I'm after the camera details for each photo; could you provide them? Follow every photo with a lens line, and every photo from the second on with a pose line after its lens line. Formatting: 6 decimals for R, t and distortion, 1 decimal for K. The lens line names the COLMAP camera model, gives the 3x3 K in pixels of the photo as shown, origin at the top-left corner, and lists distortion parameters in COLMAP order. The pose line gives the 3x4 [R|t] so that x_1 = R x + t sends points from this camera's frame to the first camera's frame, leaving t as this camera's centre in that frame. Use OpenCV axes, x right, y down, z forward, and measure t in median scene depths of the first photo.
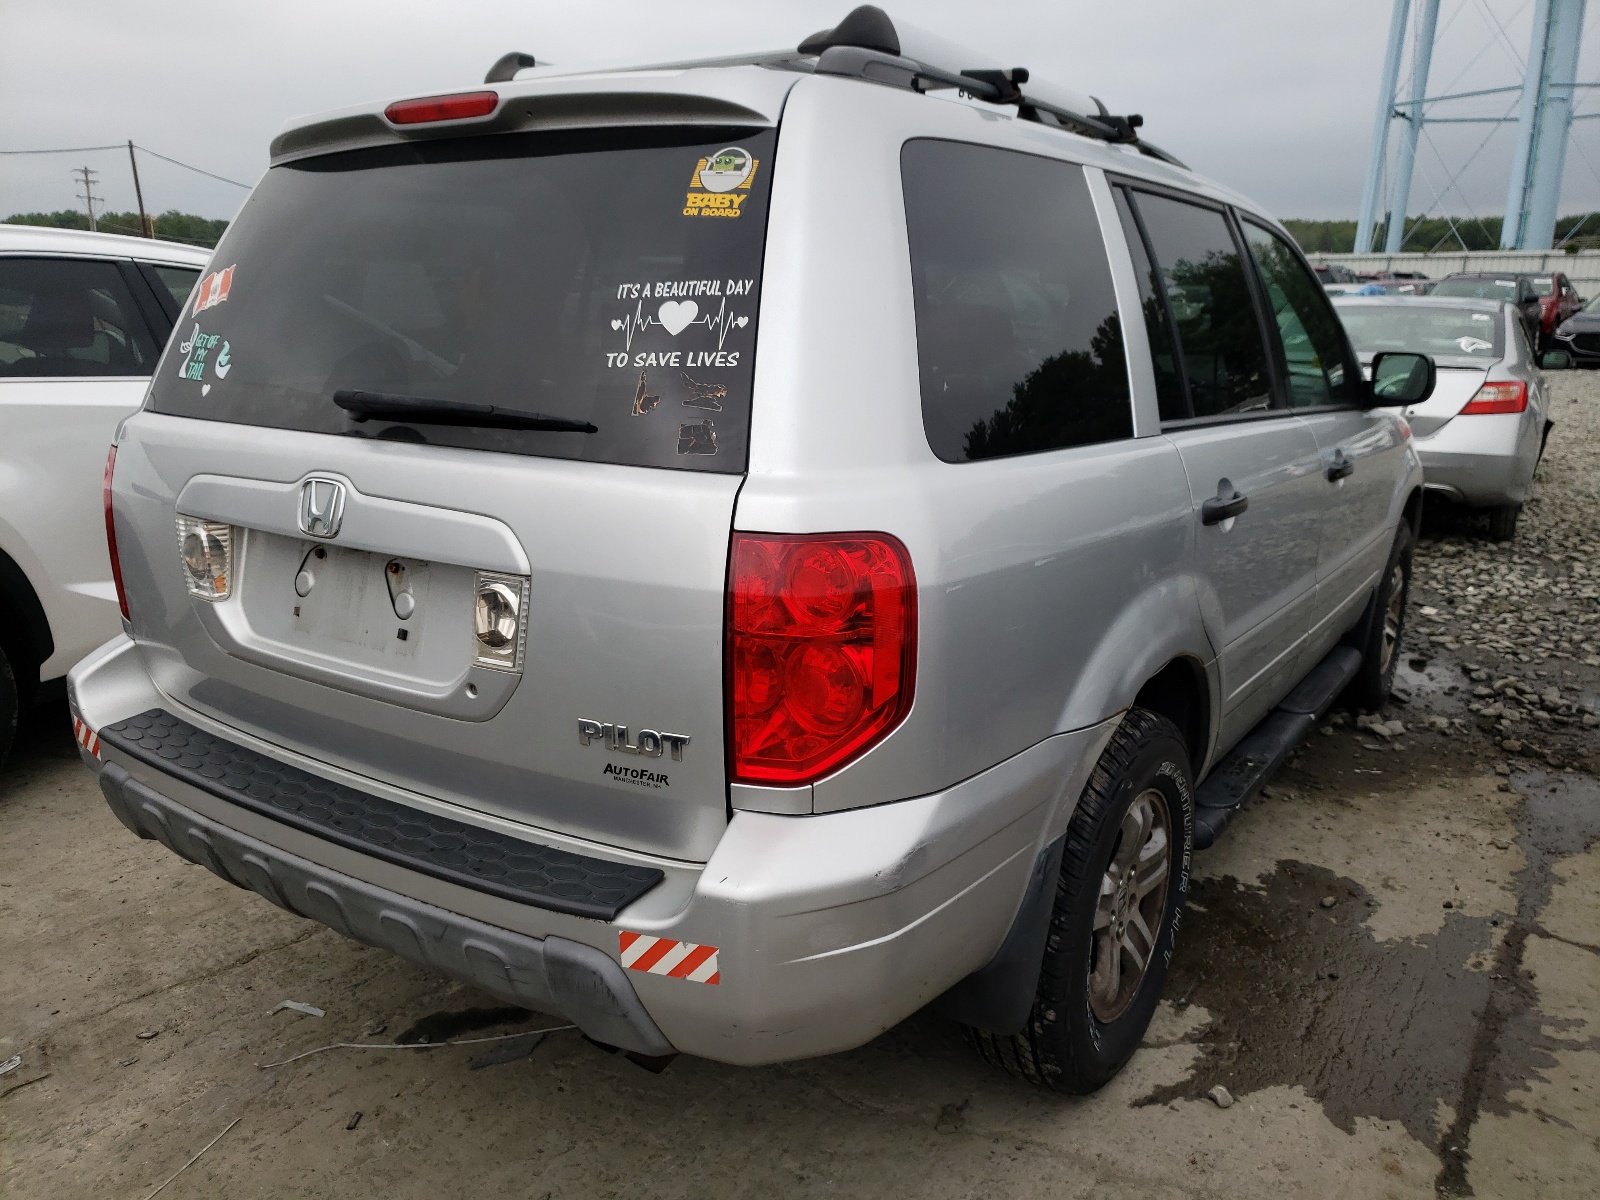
lens RADIAL K [[1215.7, 0, 800.3], [0, 1215.7, 601.1], [0, 0, 1]] dist [-0.001834, -0.002330]
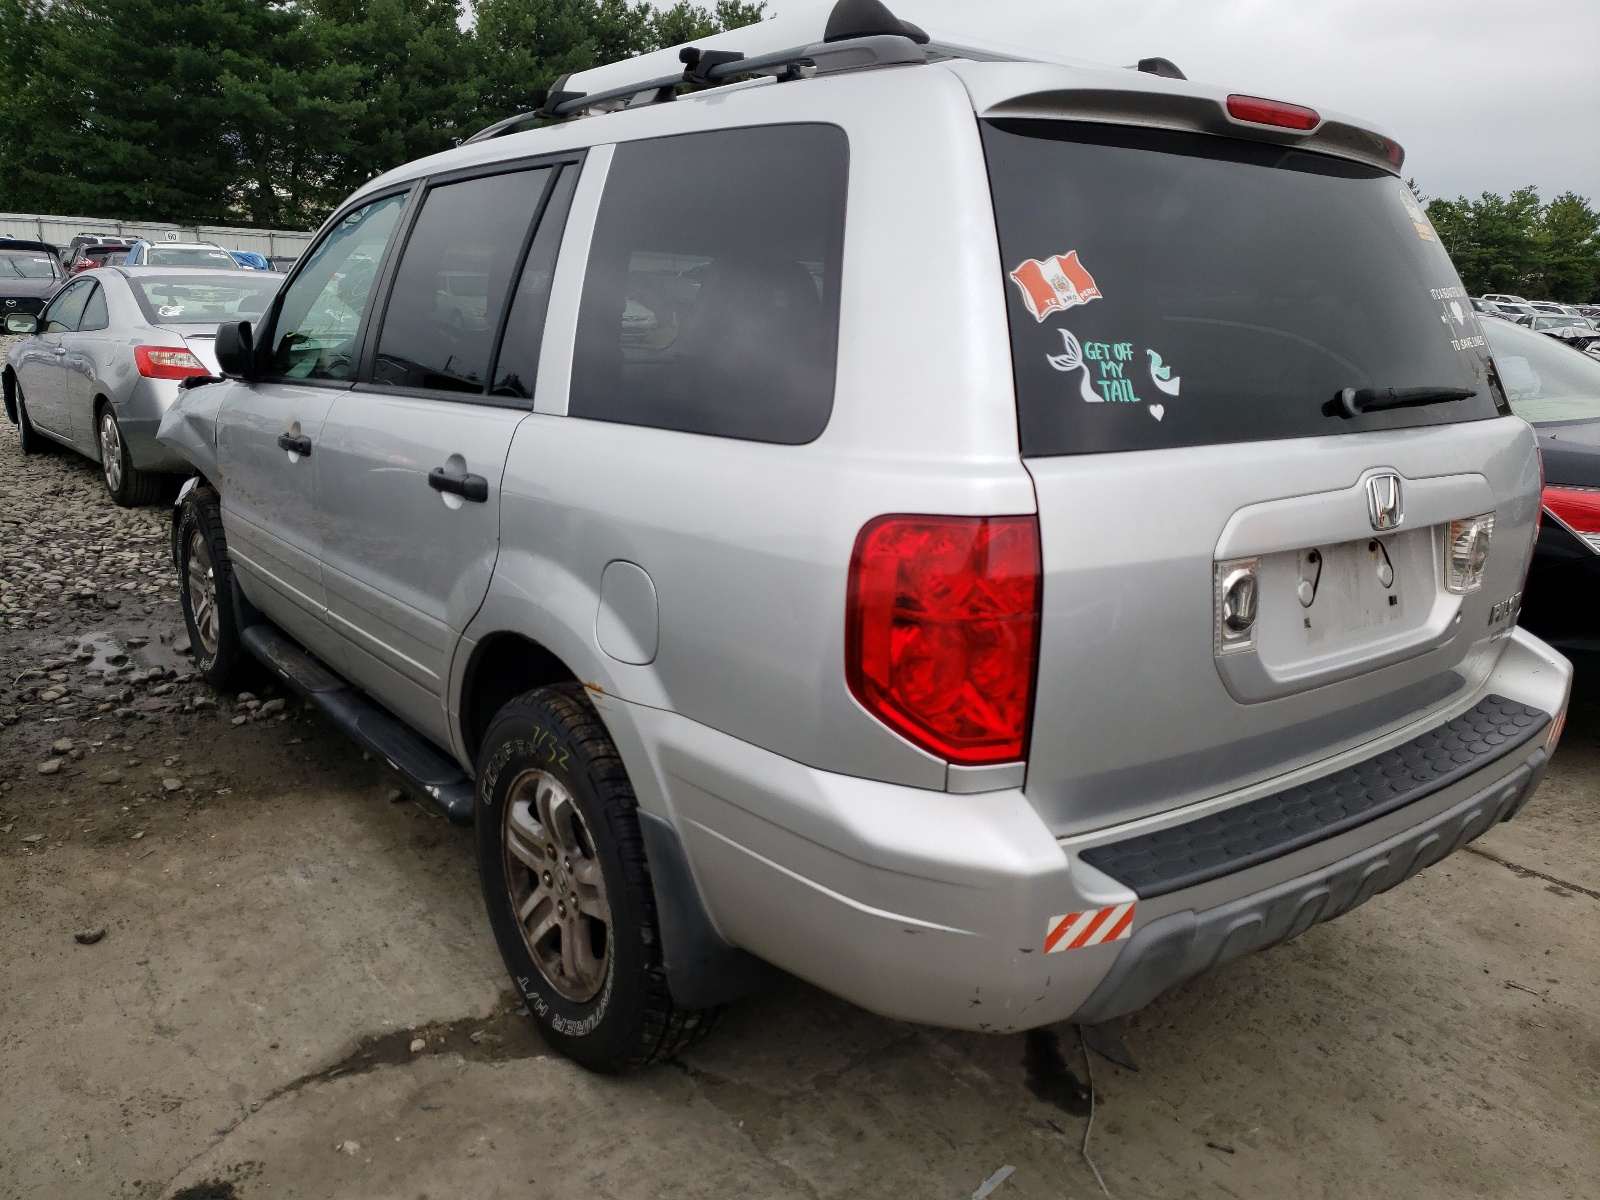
lens RADIAL K [[1215.7, 0, 799.6], [0, 1215.7, 599.4], [0, 0, 1]] dist [-0.001834, -0.002330]
pose [[0.341778, -0.236325, 0.909581, -1.275730], [0.207813, 0.962911, 0.172095, -0.232692], [-0.916516, 0.130204, 0.378213, 0.895769]]
